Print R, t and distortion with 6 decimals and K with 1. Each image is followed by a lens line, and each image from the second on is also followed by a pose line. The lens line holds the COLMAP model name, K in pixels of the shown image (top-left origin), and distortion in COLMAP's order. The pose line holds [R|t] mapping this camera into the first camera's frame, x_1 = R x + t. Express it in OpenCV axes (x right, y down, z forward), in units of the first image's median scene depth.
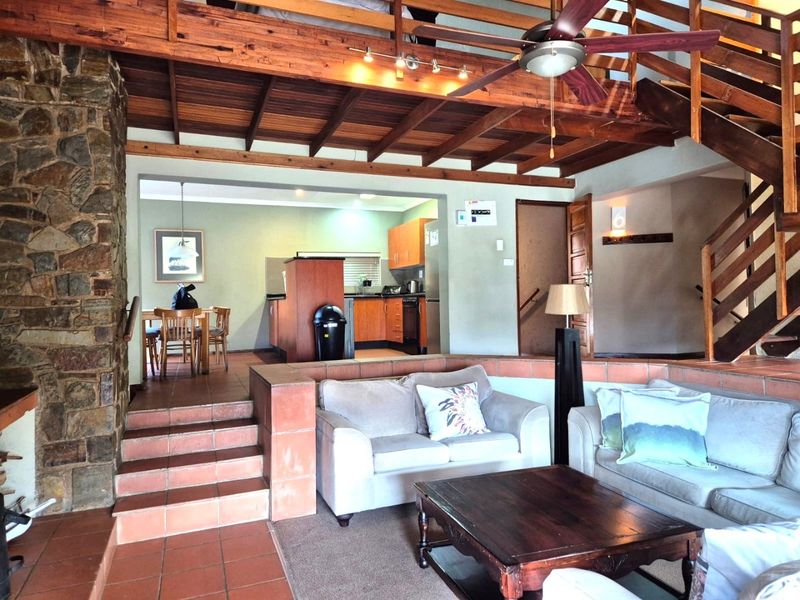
lens RADIAL K [[528.4, 0, 397.8], [0, 528.4, 299.2], [0, 0, 1]] dist [0.042927, -0.036497]
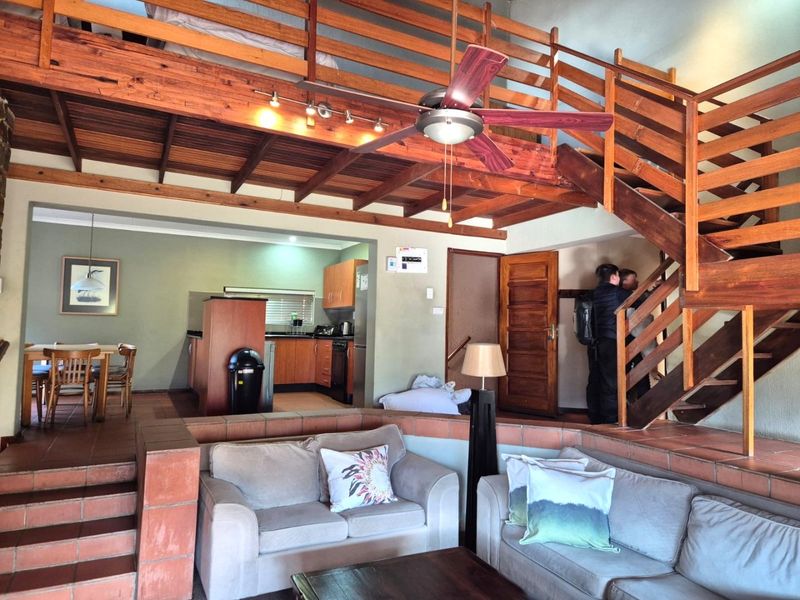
lens RADIAL K [[528.4, 0, 403.5], [0, 528.4, 302.3], [0, 0, 1]] dist [0.042927, -0.036497]
pose [[0.993782, 0.045801, 0.101489, 0.073025], [-0.040342, 0.997660, -0.055204, -0.047519], [-0.103780, 0.050766, 0.993304, 0.049307]]
